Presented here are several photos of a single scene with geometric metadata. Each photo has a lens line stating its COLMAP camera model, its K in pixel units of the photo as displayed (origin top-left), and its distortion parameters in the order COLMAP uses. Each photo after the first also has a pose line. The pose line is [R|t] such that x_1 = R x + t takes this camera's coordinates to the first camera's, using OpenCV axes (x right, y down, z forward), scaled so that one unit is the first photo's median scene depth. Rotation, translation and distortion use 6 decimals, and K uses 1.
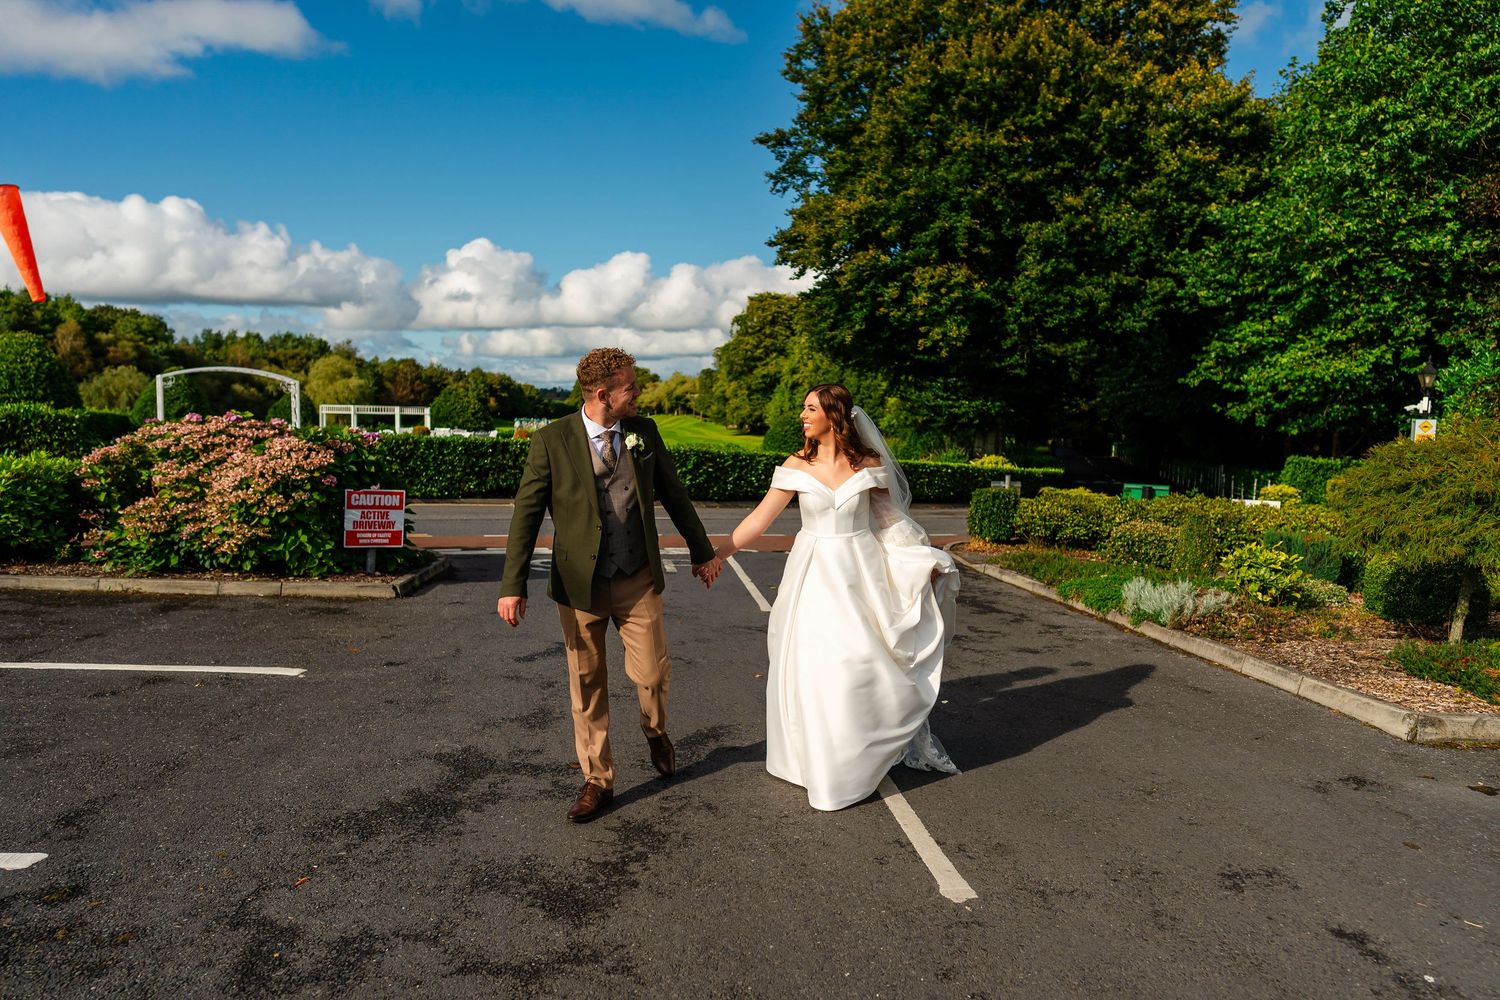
lens RADIAL K [[996.4, 0, 739.2], [0, 996.4, 502.2], [0, 0, 1]] dist [-0.008432, 0.017334]
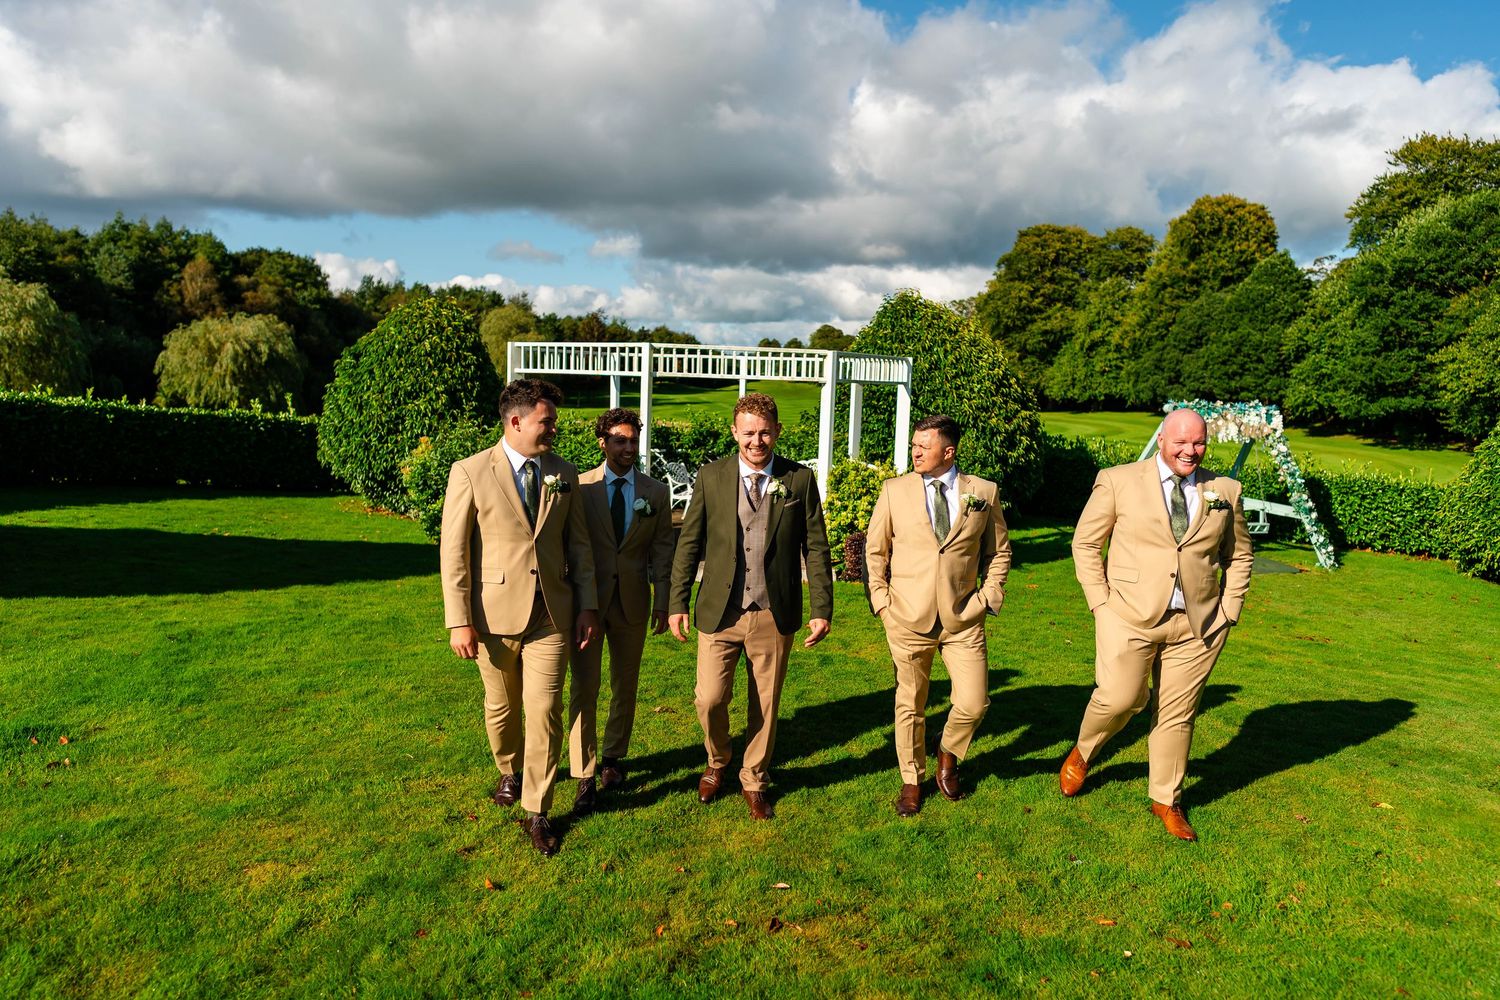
lens RADIAL K [[996.4, 0, 746.5], [0, 996.4, 501.3], [0, 0, 1]] dist [-0.008432, 0.017334]
pose [[0.989046, 0.027962, -0.144935, -0.088137], [-0.023113, 0.999119, 0.035032, -0.018714], [0.145787, -0.031299, 0.988821, 0.206480]]
